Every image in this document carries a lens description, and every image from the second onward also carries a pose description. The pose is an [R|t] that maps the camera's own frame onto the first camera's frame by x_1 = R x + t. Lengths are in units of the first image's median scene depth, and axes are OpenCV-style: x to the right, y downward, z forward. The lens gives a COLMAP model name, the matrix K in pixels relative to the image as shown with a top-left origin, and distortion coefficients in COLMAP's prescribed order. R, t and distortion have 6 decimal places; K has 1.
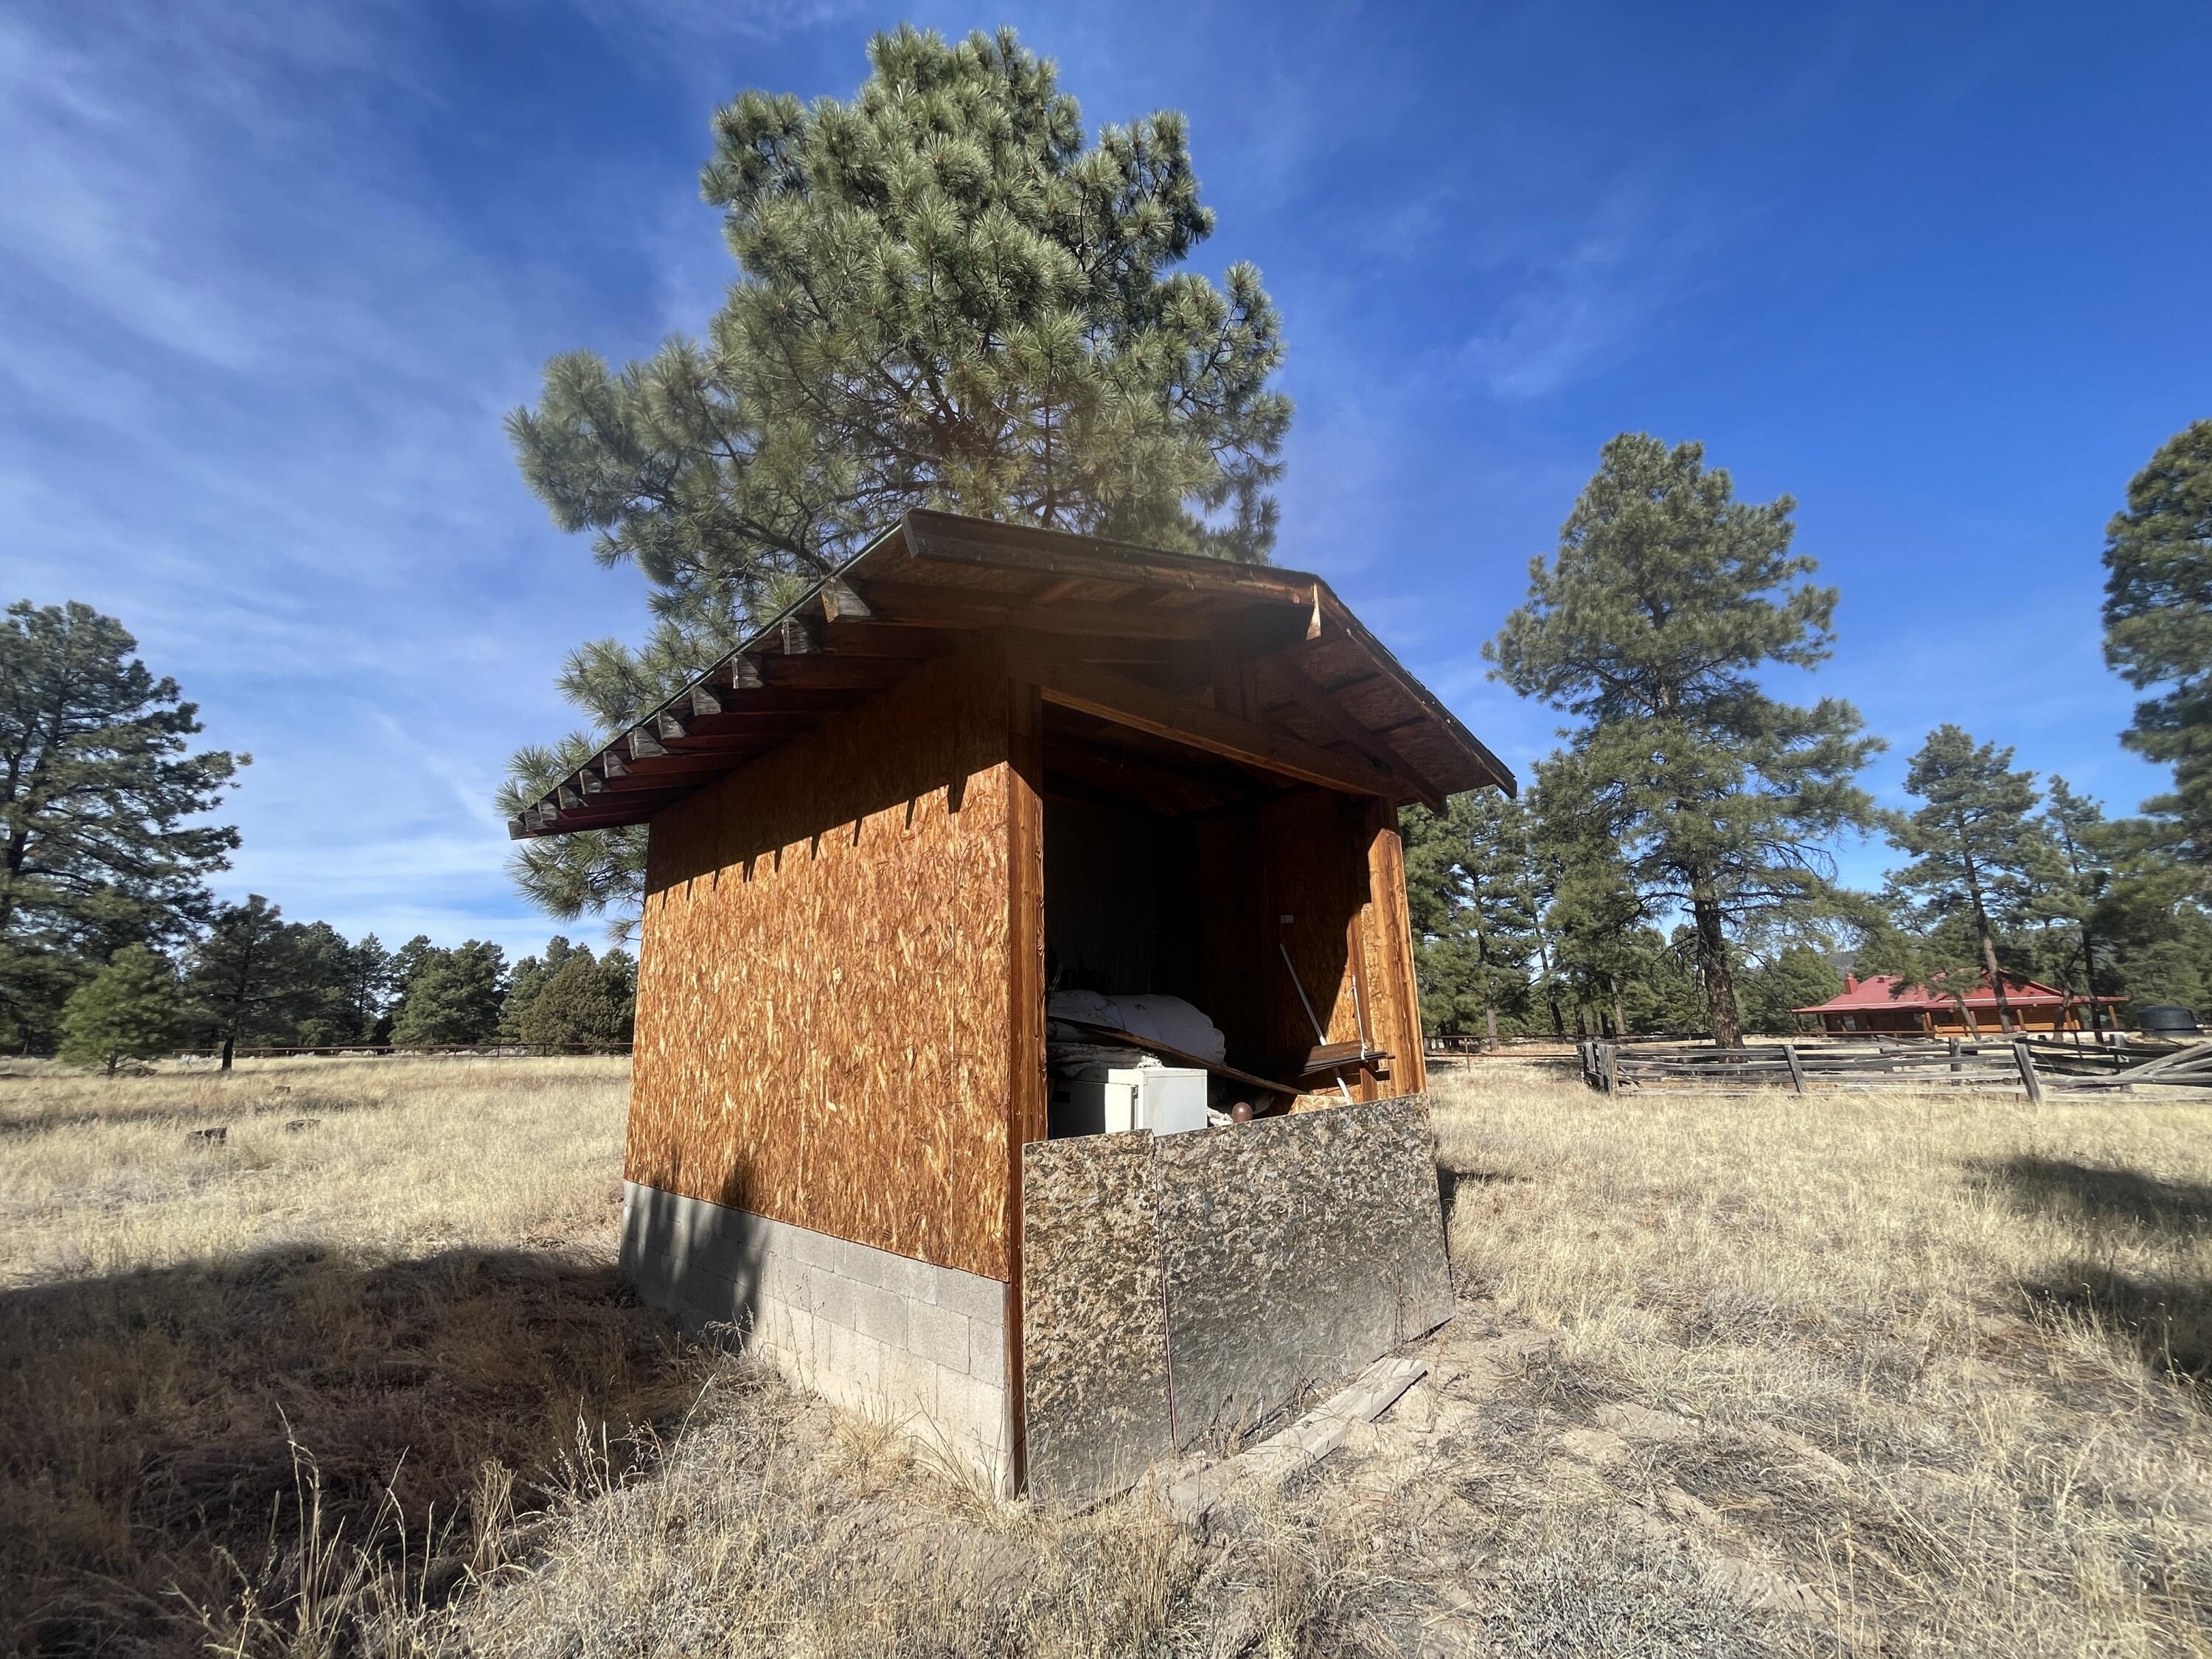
lens RADIAL K [[885.2, 0, 1106.0], [0, 885.2, 829.5], [0, 0, 1]] dist [-0.002595, -0.000361]
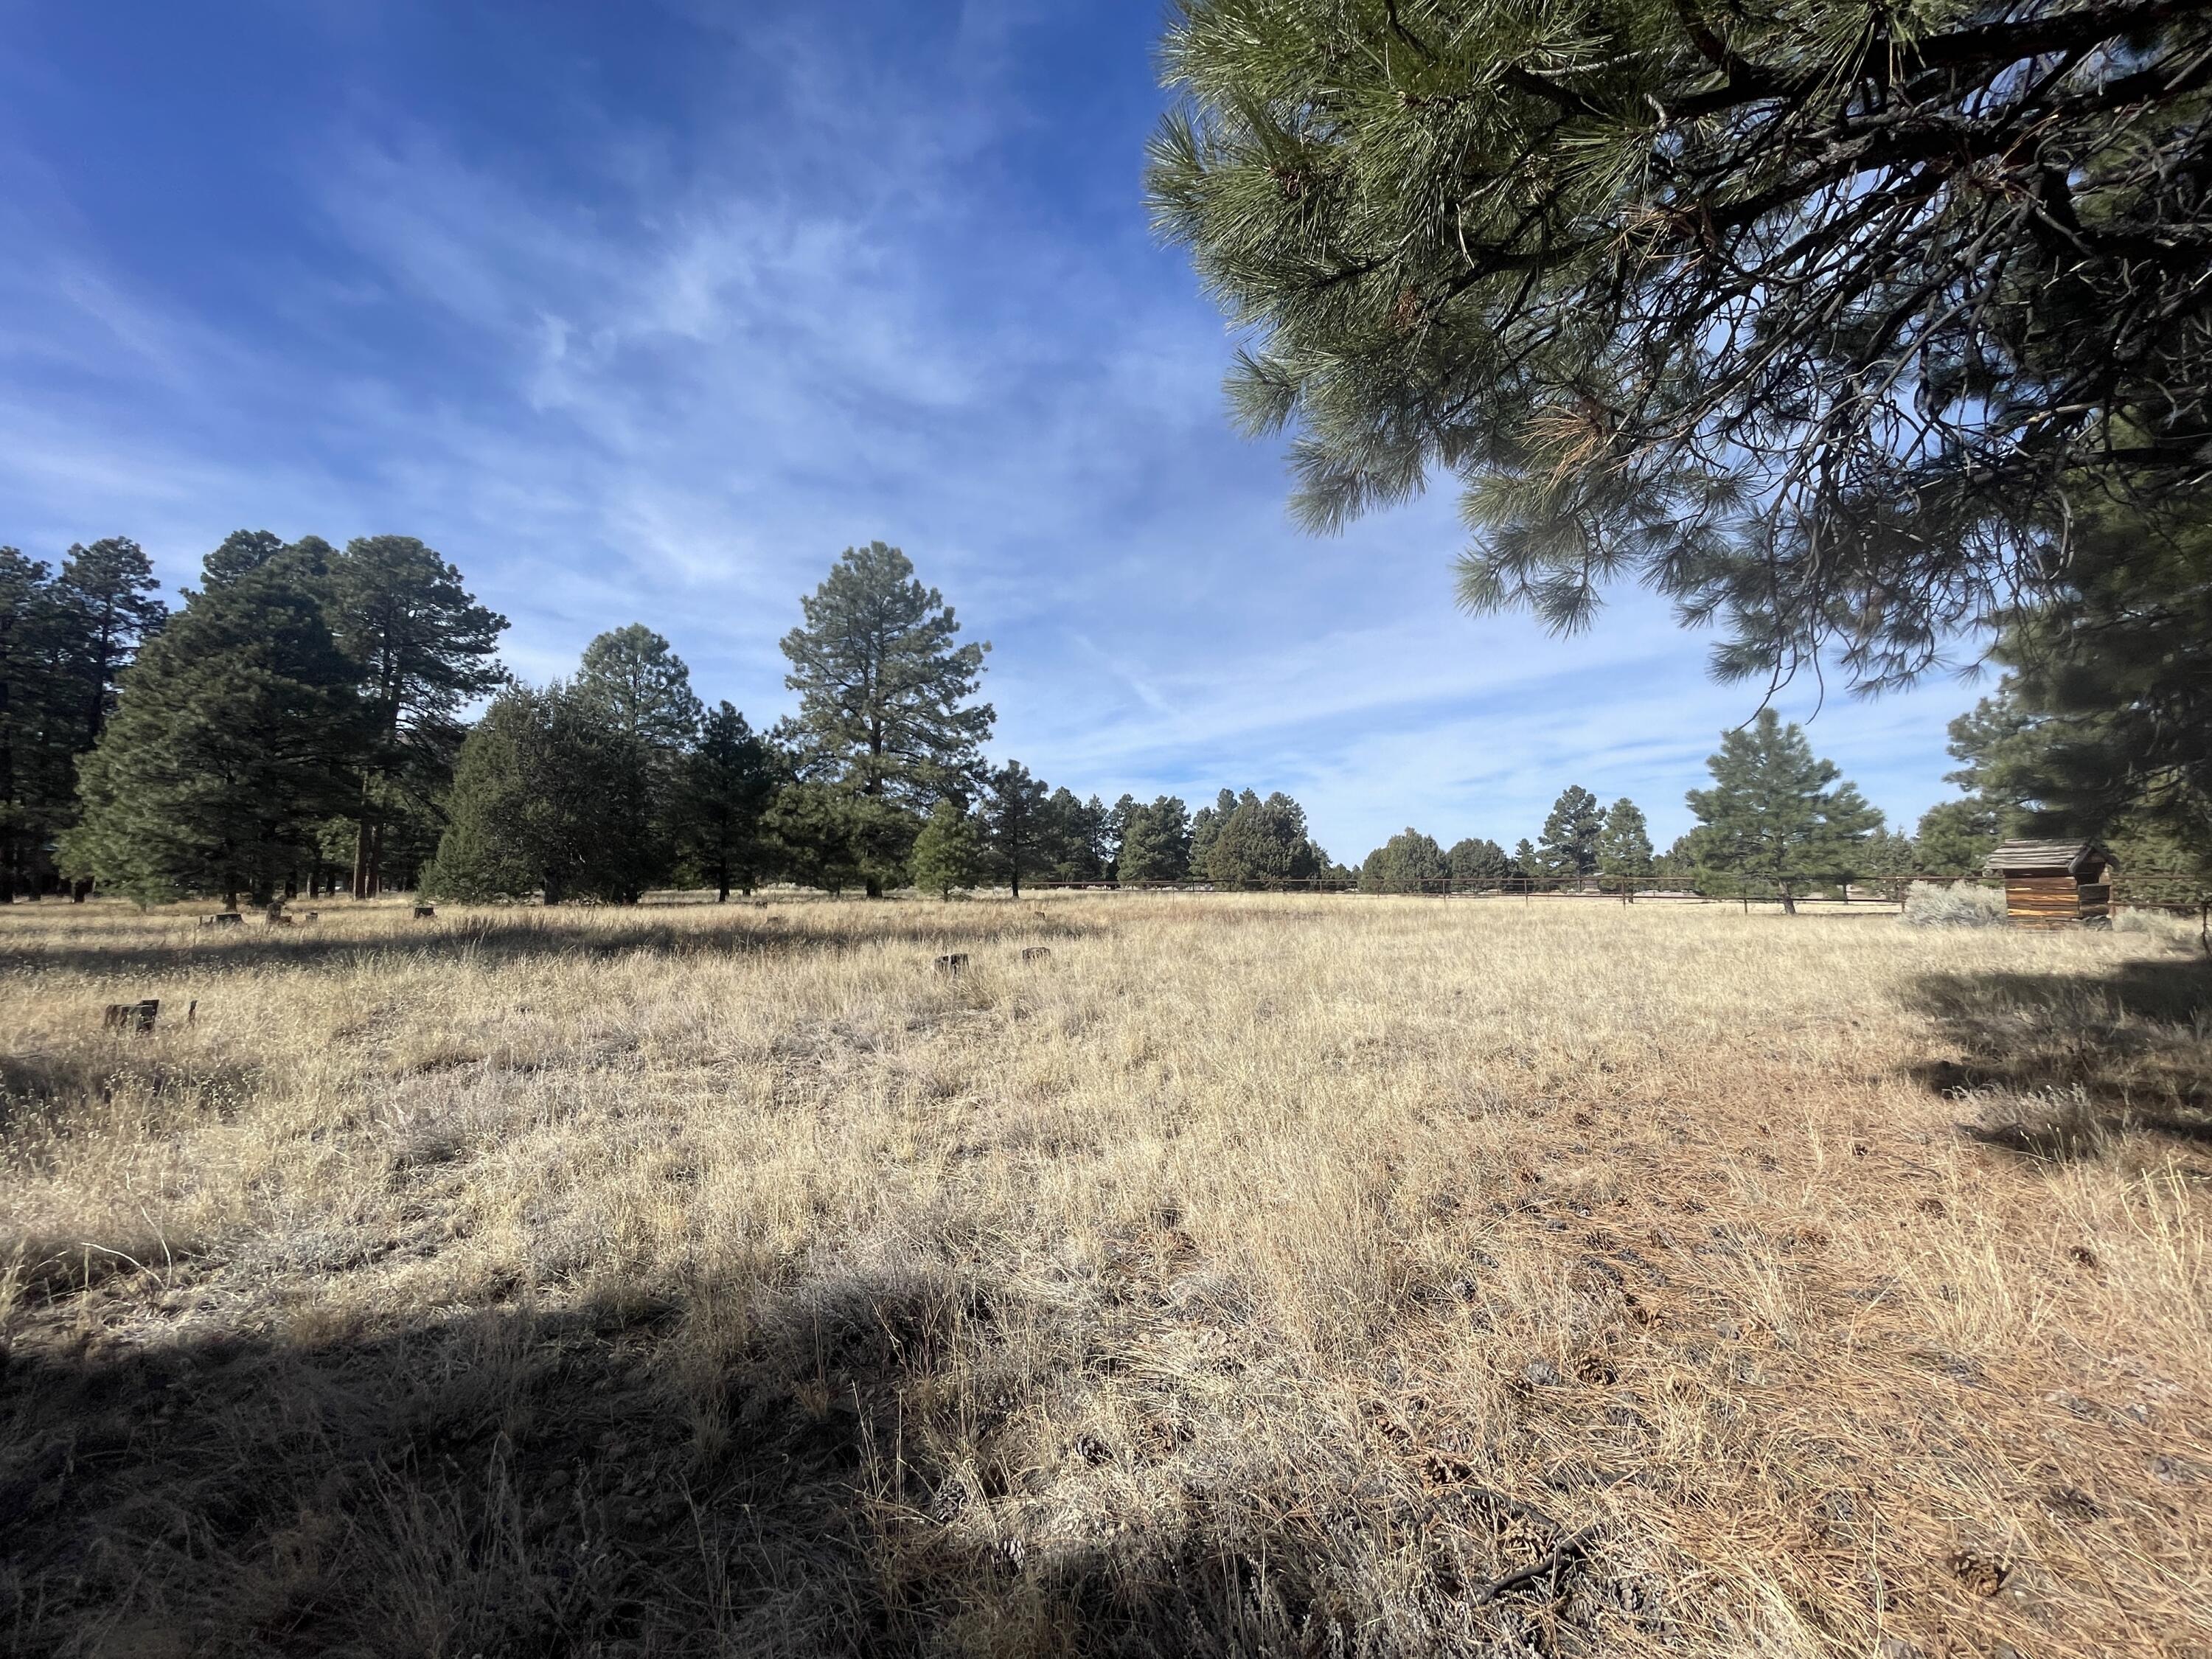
lens RADIAL K [[885.2, 0, 1106.0], [0, 885.2, 829.5], [0, 0, 1]] dist [-0.002595, -0.000361]
pose [[0.775265, -0.026051, -0.631099, -0.095969], [0.134197, 0.983132, 0.124270, 0.037238], [0.617216, -0.181033, 0.765684, 0.131304]]
